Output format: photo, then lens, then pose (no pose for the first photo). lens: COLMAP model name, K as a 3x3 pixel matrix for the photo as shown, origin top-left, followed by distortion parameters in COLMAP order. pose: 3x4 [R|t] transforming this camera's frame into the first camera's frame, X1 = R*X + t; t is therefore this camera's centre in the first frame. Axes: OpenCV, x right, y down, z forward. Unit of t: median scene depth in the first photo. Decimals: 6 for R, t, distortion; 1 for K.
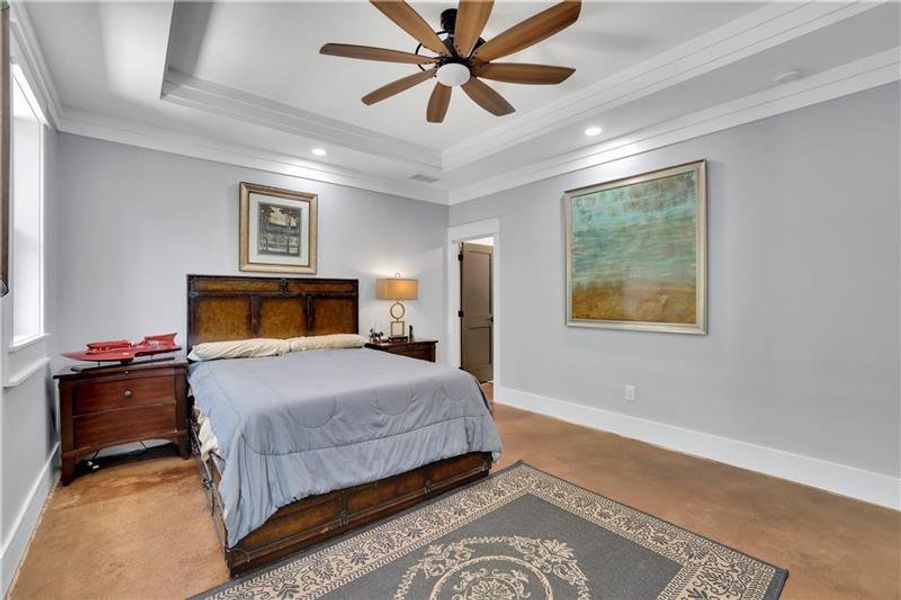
lens RADIAL K [[385.3, 0, 444.9], [0, 385.3, 297.6], [0, 0, 1]] dist [-0.034998, 0.000190]
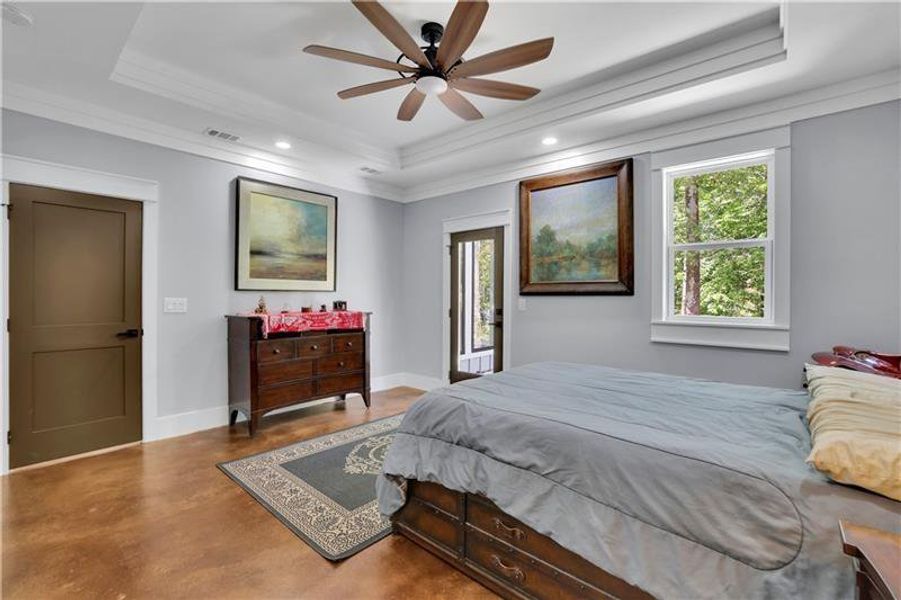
lens RADIAL K [[392.3, 0, 452.9], [0, 392.3, 302.4], [0, 0, 1]] dist [-0.035620, 0.000296]
pose [[-0.984356, 0.000446, -0.176190, 0.098160], [-0.003126, 0.999795, 0.019999, 0.000538], [0.176163, 0.020237, -0.984153, 1.320682]]
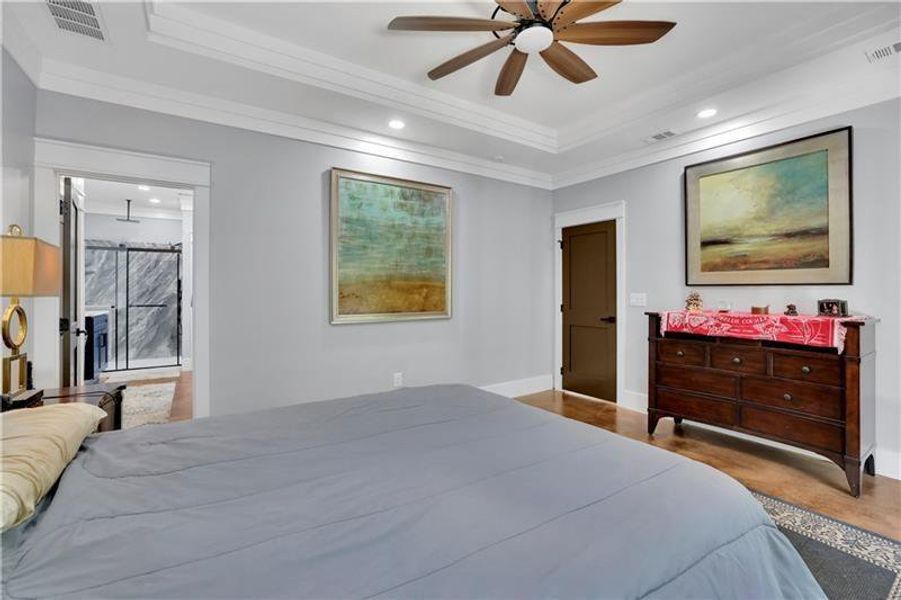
lens RADIAL K [[383.2, 0, 450.9], [0, 383.2, 292.4], [0, 0, 1]] dist [-0.056178, 0.019109]
pose [[0.109969, -0.001614, 0.993934, -0.541830], [0.004233, 0.999990, 0.001155, 0.003544], [-0.993926, 0.004080, 0.109975, 0.698278]]
